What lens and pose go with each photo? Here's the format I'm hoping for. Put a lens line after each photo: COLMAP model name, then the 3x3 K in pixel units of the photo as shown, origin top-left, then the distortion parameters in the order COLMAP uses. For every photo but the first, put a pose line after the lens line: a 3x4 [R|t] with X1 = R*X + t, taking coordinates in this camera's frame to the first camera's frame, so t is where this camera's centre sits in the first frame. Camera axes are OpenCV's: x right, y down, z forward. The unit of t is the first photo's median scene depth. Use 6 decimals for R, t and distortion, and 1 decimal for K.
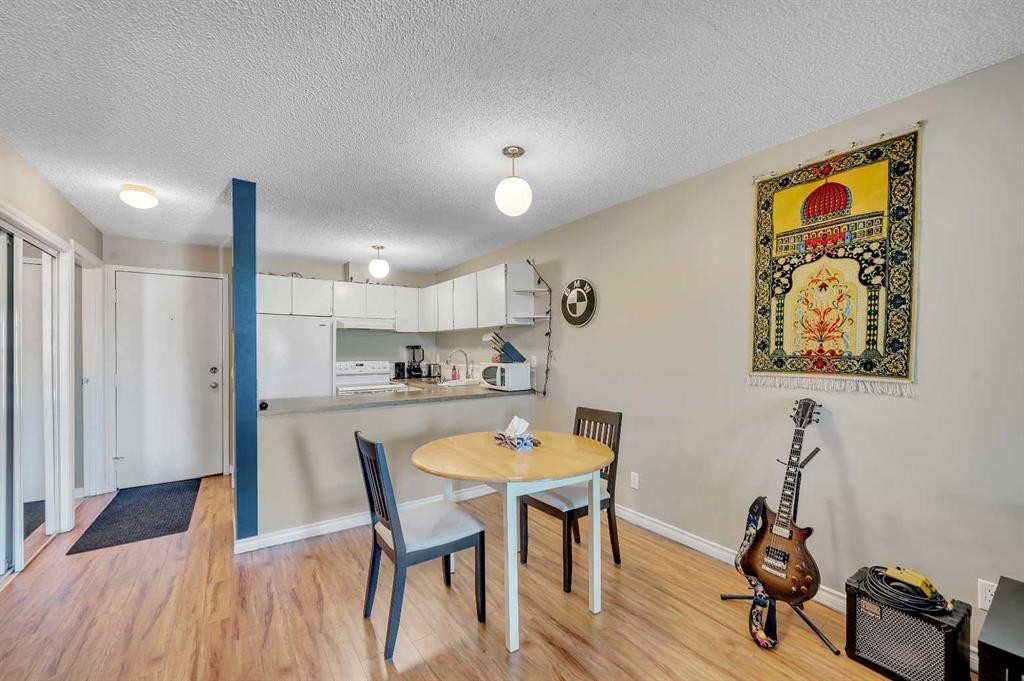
lens RADIAL K [[407.3, 0, 509.5], [0, 407.3, 350.6], [0, 0, 1]] dist [0.000092, -0.000031]
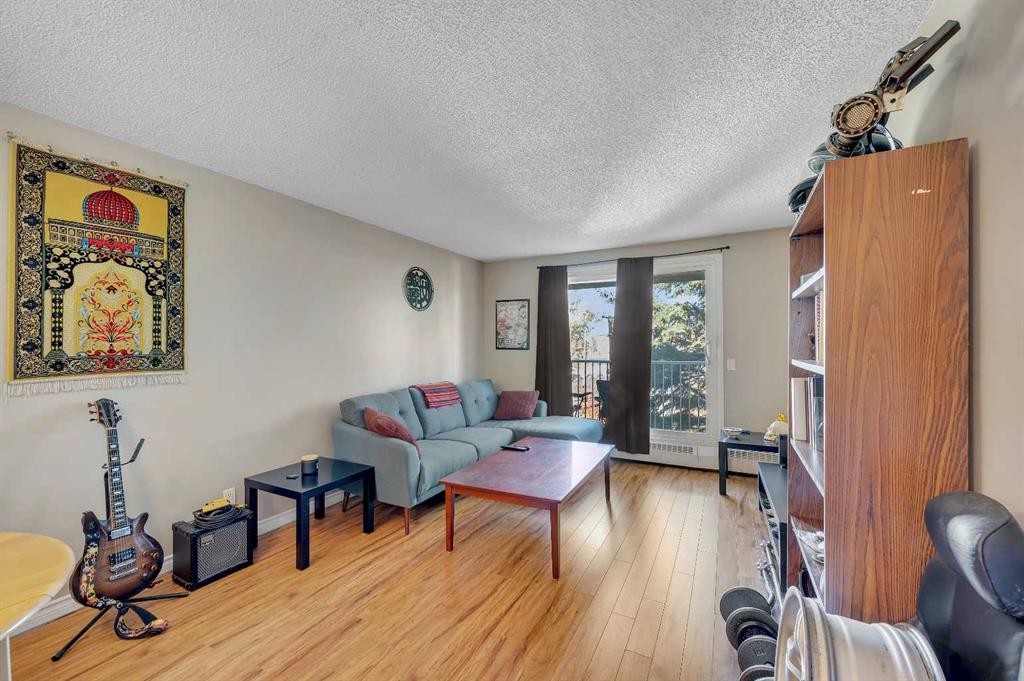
lens RADIAL K [[408.1, 0, 514.0], [0, 408.1, 345.3], [0, 0, 1]] dist [0.000995, -0.000063]
pose [[-0.470814, 0.000026, 0.882232, -0.574177], [0.015788, 0.999840, 0.008397, -0.005460], [-0.882091, 0.017882, -0.470739, 0.528946]]
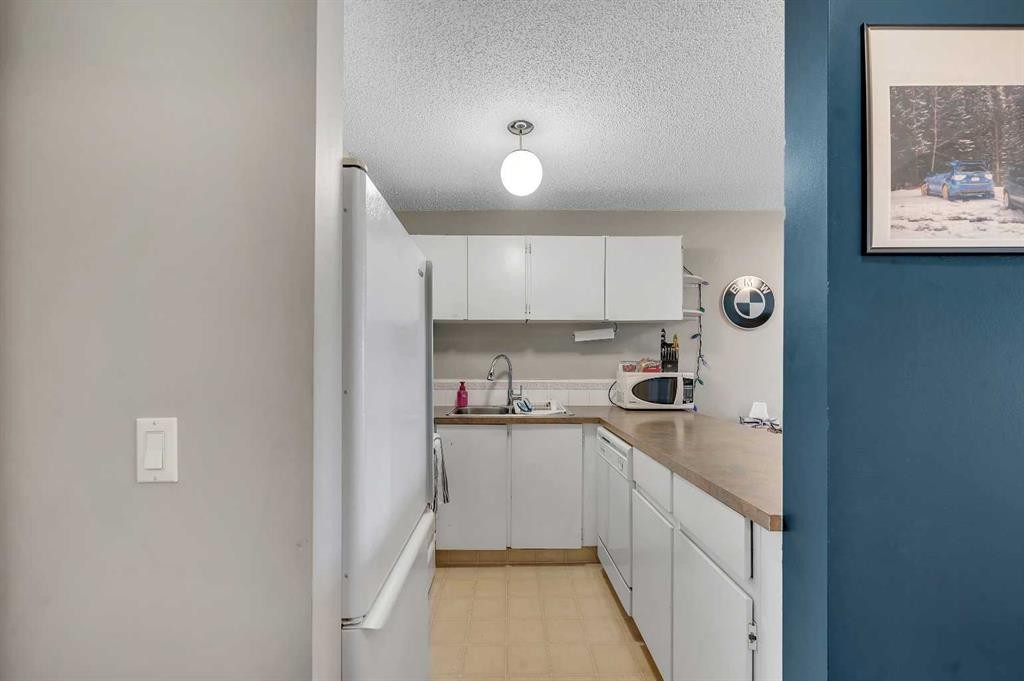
lens RADIAL K [[414.5, 0, 513.9], [0, 414.5, 363.8], [0, 0, 1]] dist [-0.000003, 0.000015]
pose [[0.559038, 0.002131, 0.829140, -1.359708], [0.002003, 0.999990, -0.003920, 0.030389], [-0.829140, 0.003852, 0.559028, 1.411579]]
